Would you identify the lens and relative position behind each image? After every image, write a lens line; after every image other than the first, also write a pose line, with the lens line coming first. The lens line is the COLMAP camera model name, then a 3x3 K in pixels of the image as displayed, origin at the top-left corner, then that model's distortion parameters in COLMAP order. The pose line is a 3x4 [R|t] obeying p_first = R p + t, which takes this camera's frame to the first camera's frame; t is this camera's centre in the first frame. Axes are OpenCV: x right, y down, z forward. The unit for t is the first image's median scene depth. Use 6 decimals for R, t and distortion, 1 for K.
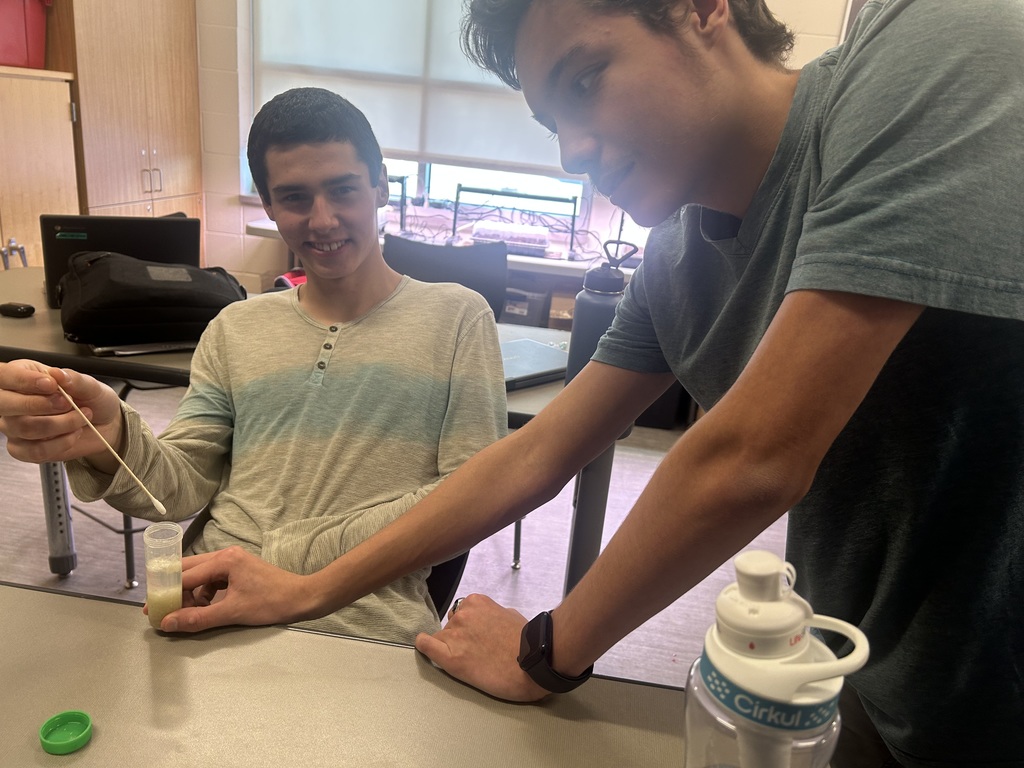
lens RADIAL K [[771.0, 0, 512.5], [0, 771.0, 384.5], [0, 0, 1]] dist [-0.011637, -0.013566]
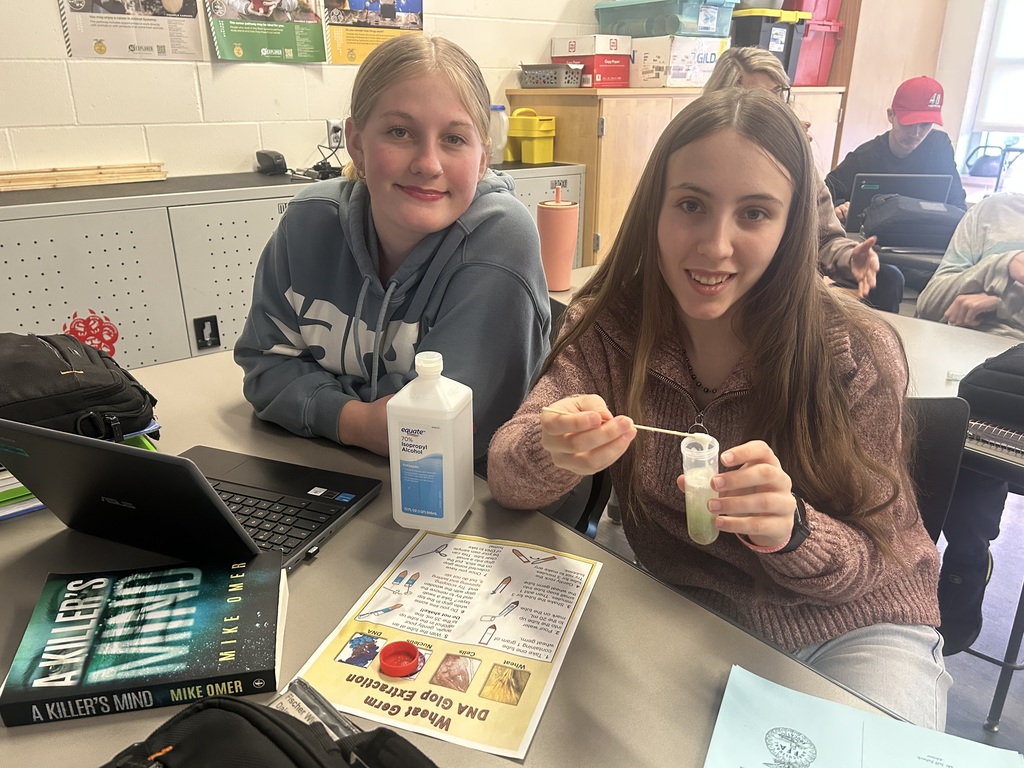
lens RADIAL K [[771.0, 0, 514.1], [0, 771.0, 383.1], [0, 0, 1]] dist [-0.011637, -0.013566]
pose [[0.698378, 0.158951, -0.697856, 0.070550], [-0.158731, 0.985144, 0.065536, 0.134701], [0.697906, 0.065002, 0.713234, -0.399673]]
